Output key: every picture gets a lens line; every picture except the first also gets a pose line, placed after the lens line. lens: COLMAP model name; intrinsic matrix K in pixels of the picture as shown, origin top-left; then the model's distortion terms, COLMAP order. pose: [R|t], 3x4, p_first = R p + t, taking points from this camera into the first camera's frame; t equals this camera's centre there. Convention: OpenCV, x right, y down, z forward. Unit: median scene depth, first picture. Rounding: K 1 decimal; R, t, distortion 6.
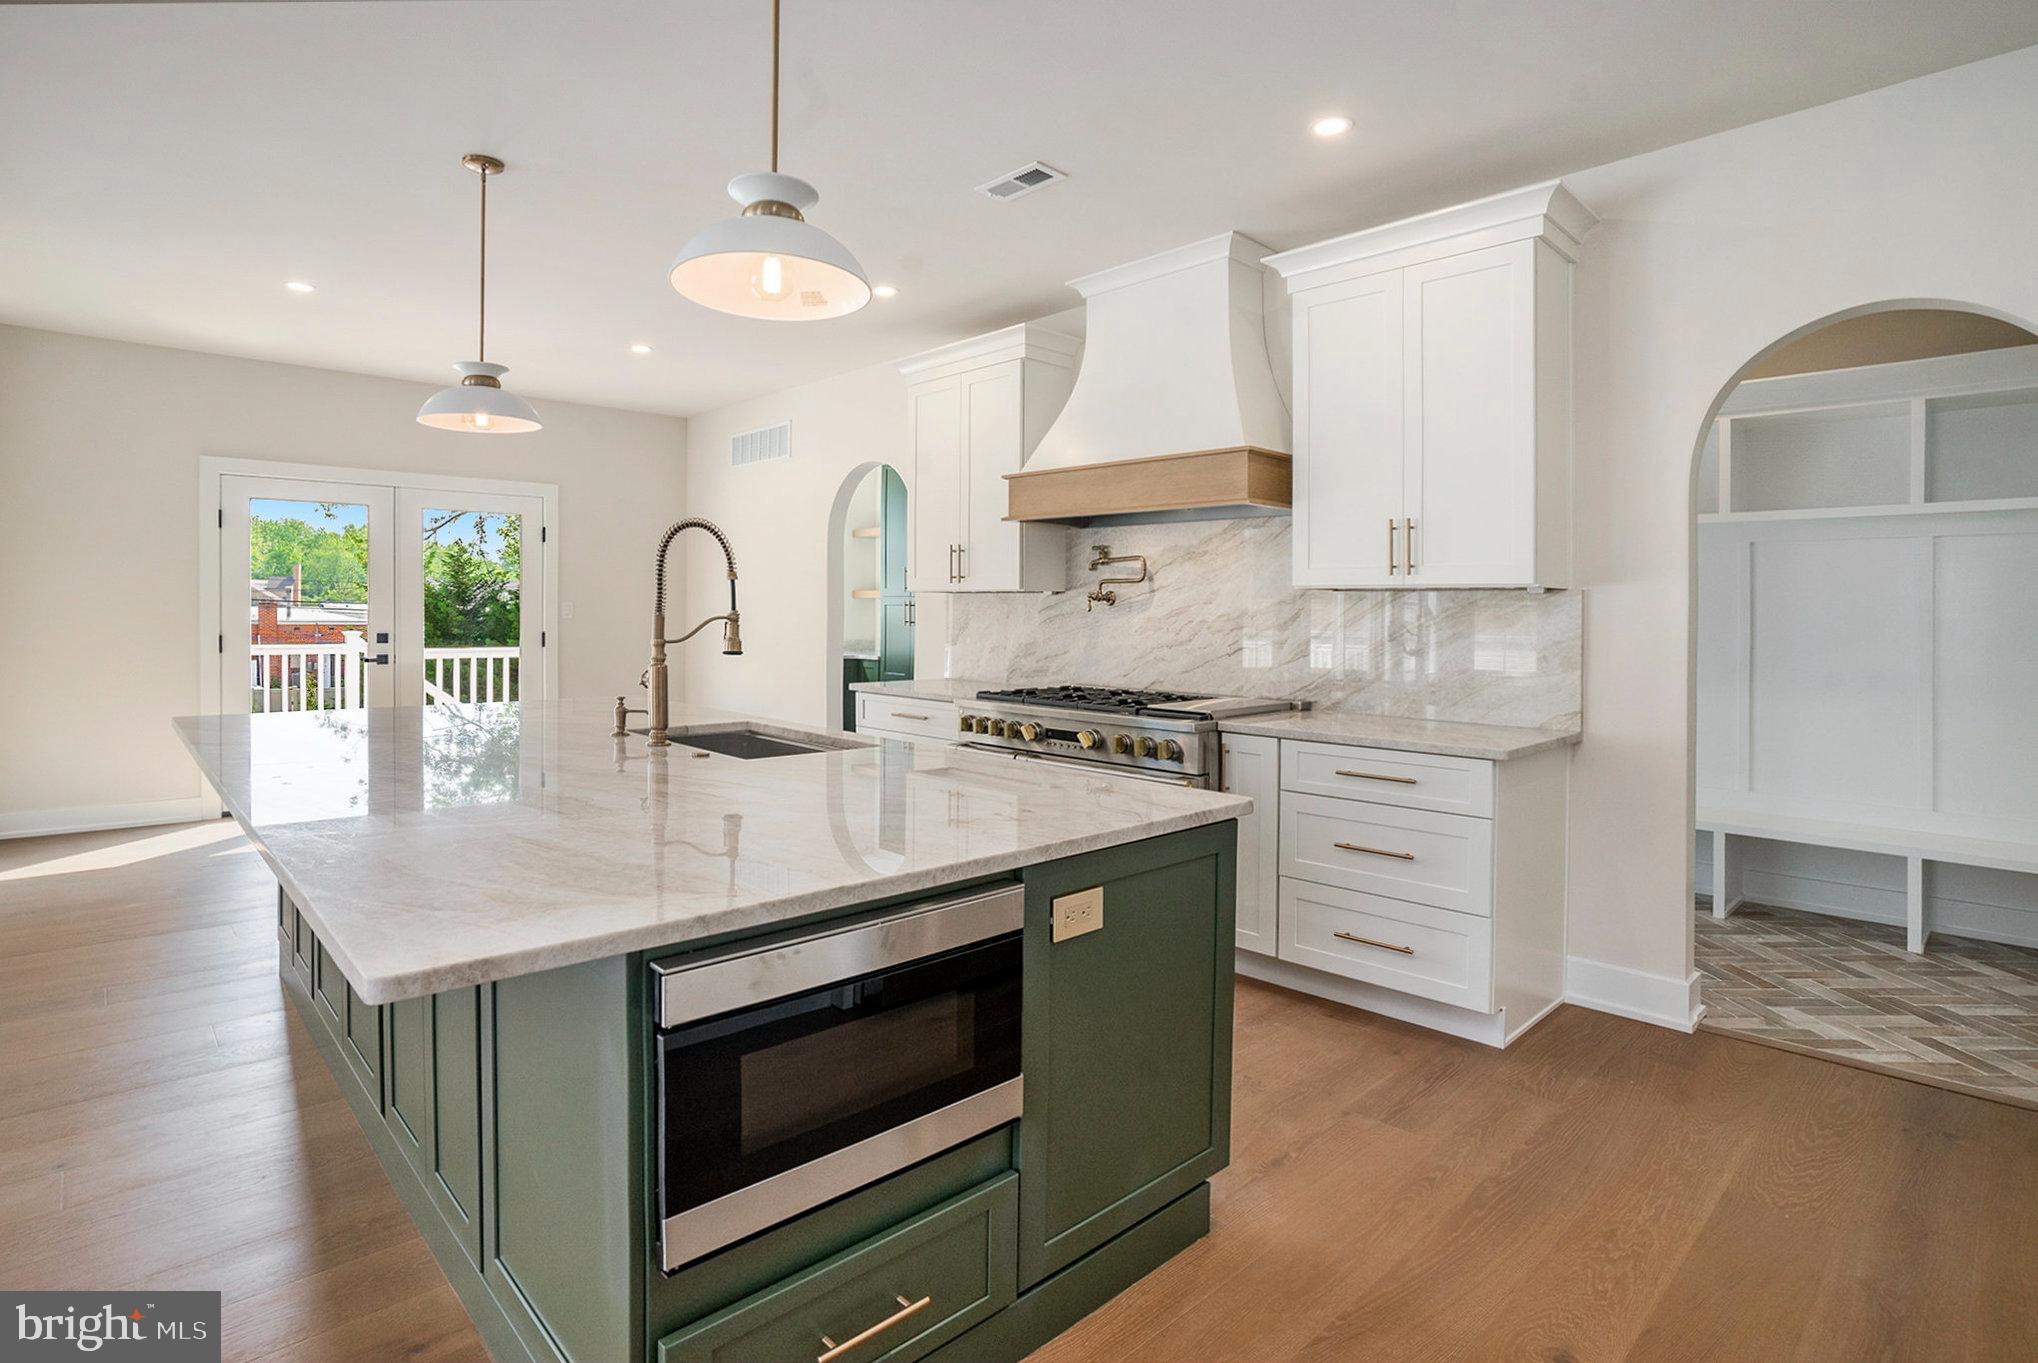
lens RADIAL K [[994.3, 0, 961.6], [0, 994.3, 668.5], [0, 0, 1]] dist [-0.056426, 0.017733]
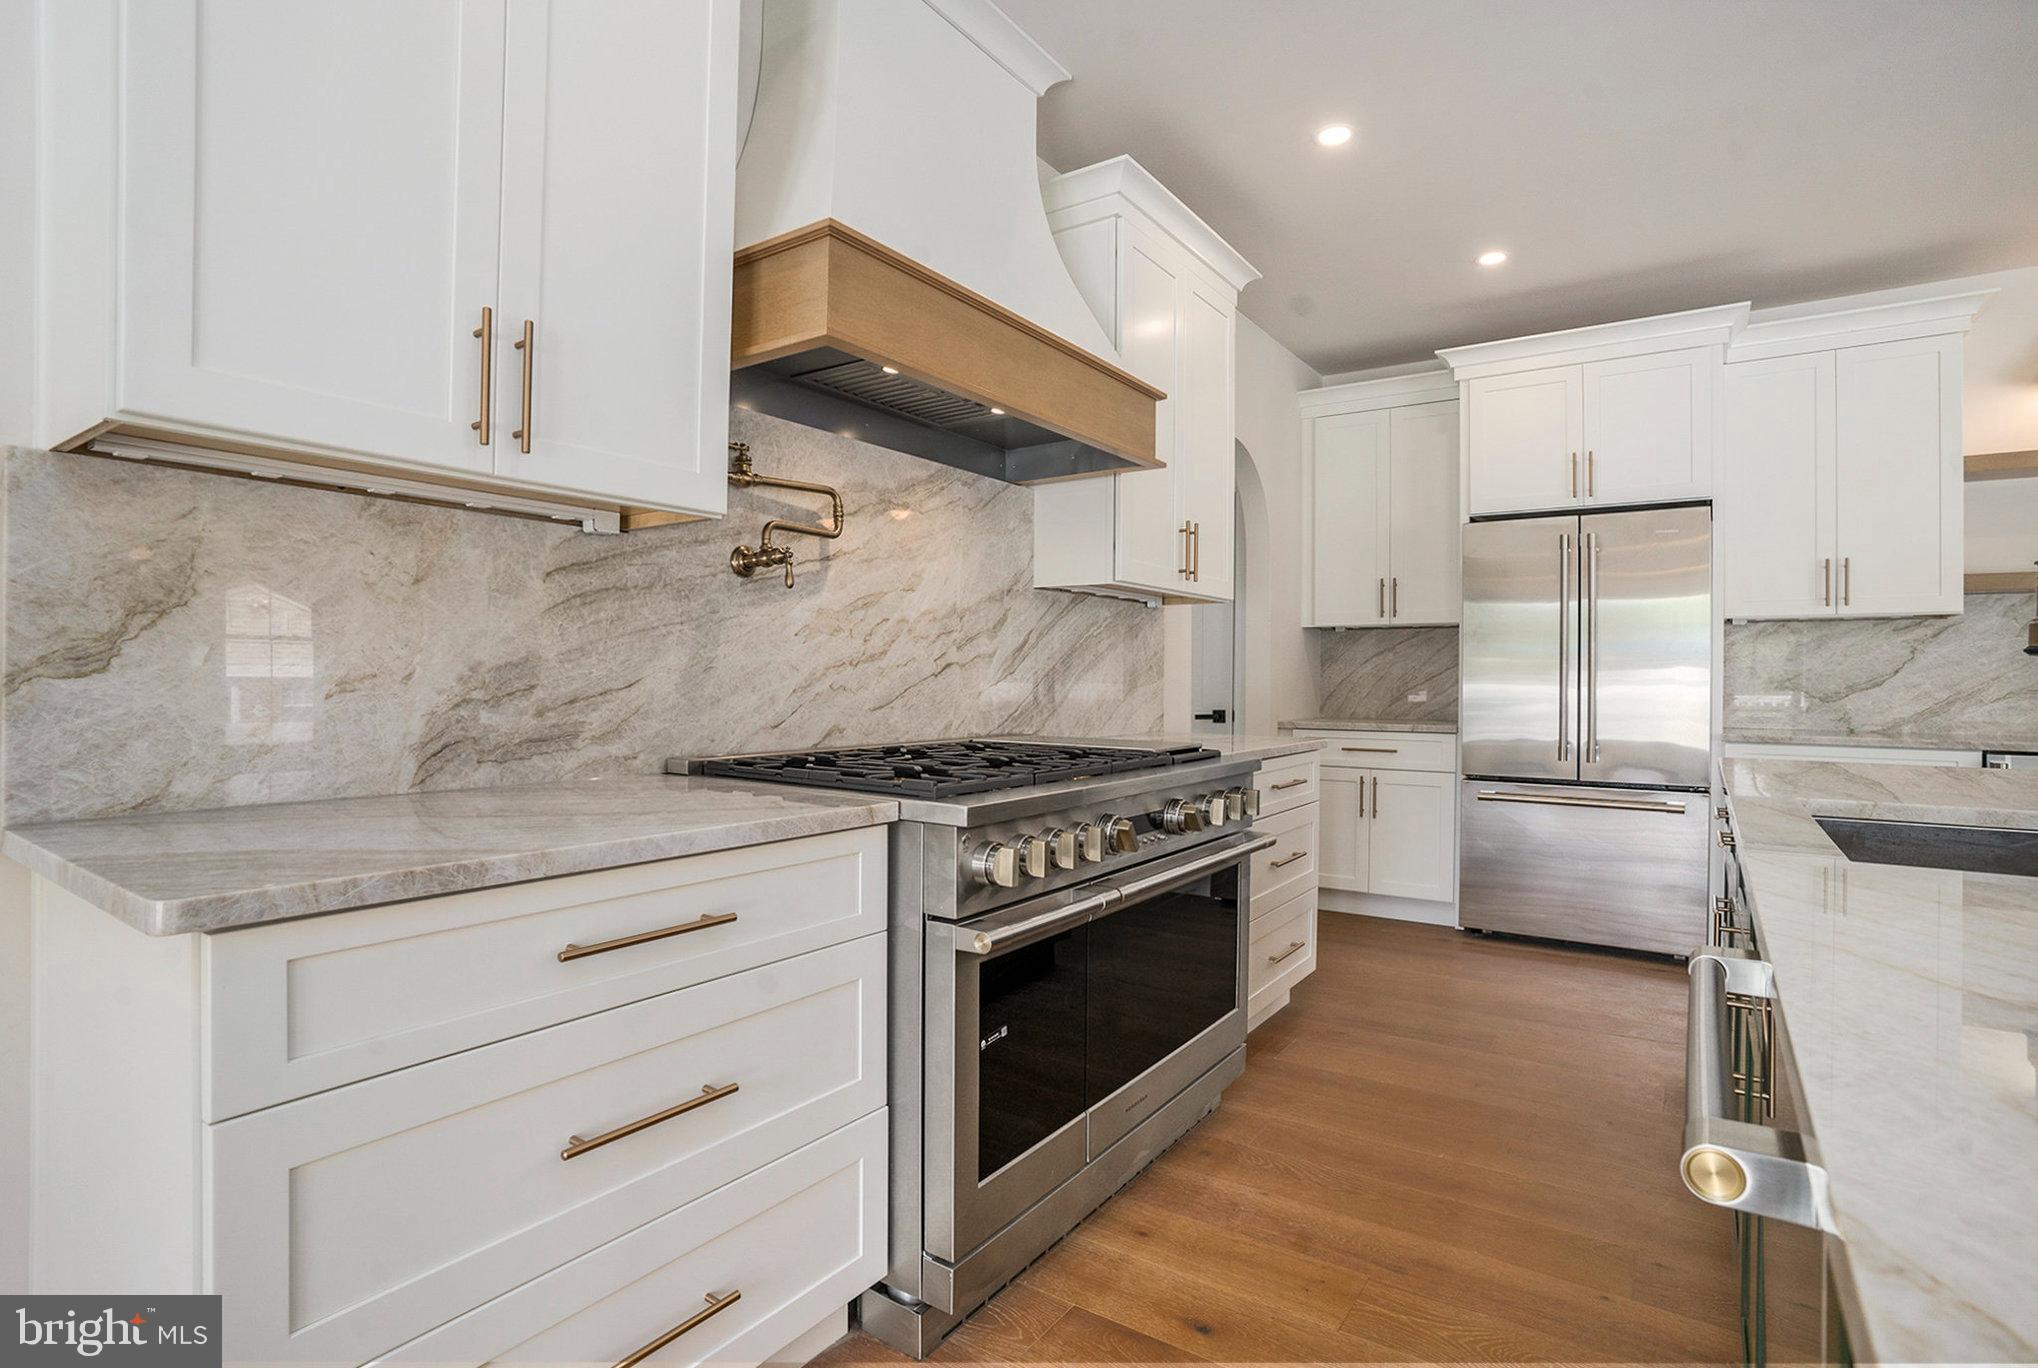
lens RADIAL K [[994.3, 0, 1029.3], [0, 994.3, 664.2], [0, 0, 1]] dist [-0.056426, 0.017733]
pose [[-0.196189, 0.009152, 0.980523, -0.372966], [0.055804, 0.998440, 0.001847, -0.019232], [-0.978977, 0.055079, -0.196394, 1.102065]]
